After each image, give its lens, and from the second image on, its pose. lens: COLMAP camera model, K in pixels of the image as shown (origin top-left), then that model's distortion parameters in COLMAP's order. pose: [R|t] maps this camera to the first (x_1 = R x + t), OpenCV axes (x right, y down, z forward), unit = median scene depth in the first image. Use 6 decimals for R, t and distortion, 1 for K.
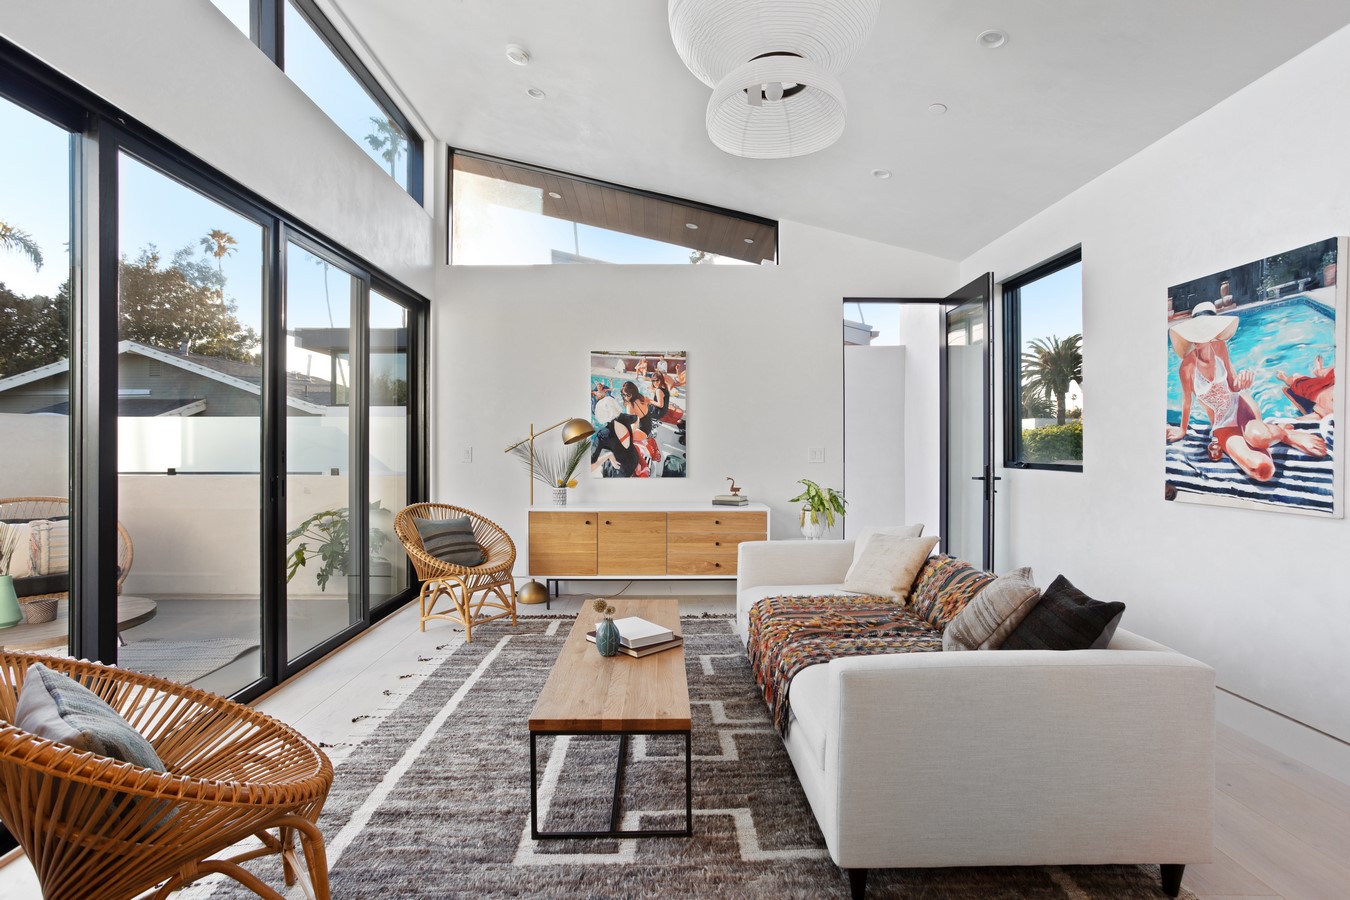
lens RADIAL K [[658.0, 0, 675.8], [0, 658.0, 446.7], [0, 0, 1]] dist [0.000010, 0.000000]
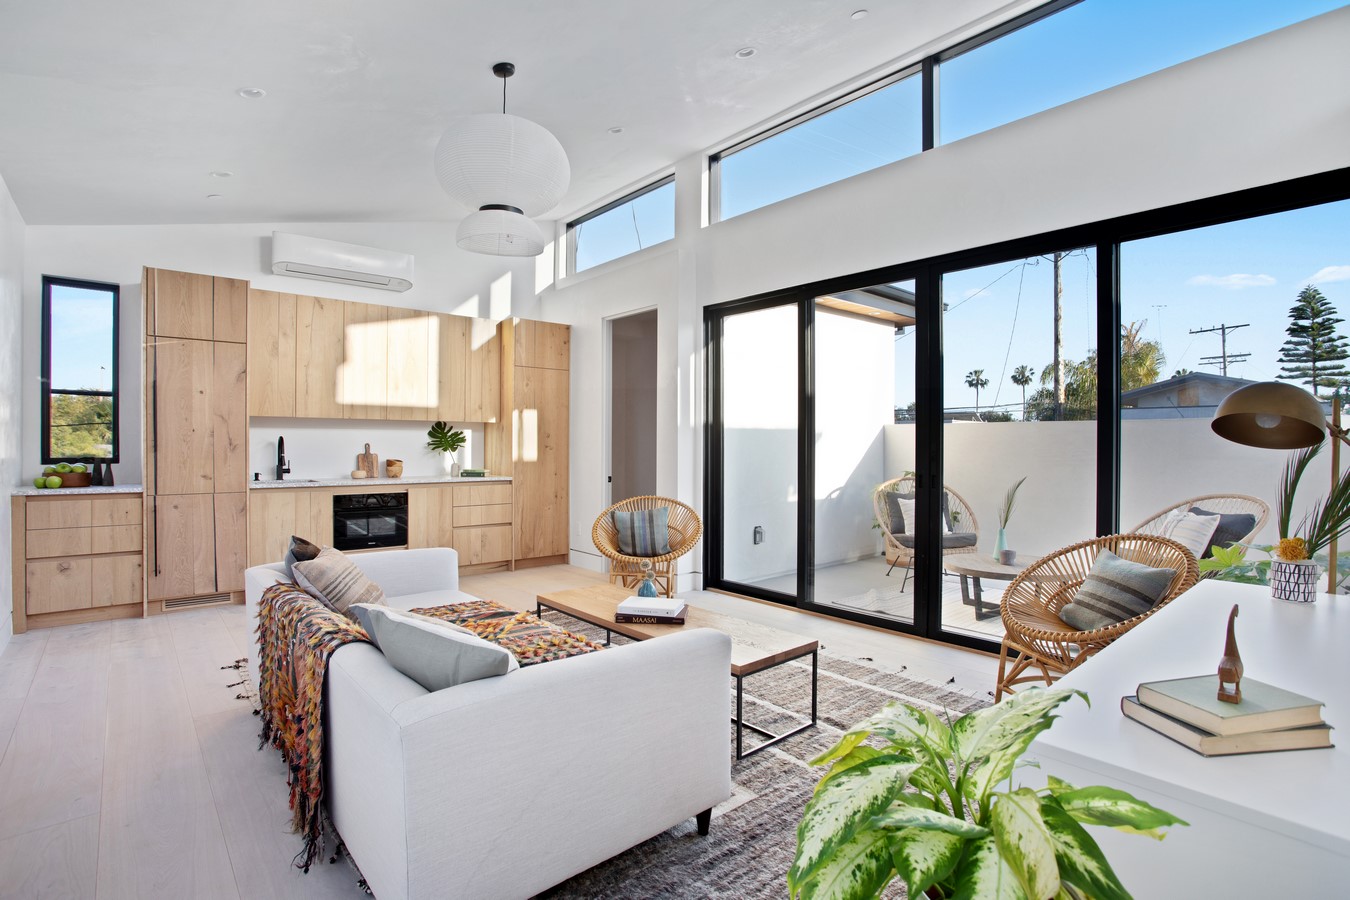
lens RADIAL K [[658.0, 0, 675.0], [0, 658.0, 446.5], [0, 0, 1]] dist [0.000010, 0.000000]
pose [[-0.762129, 0.002950, -0.647418, 0.522792], [-0.001211, 0.999981, 0.005982, -0.000337], [0.647424, 0.005343, -0.762112, 1.563431]]
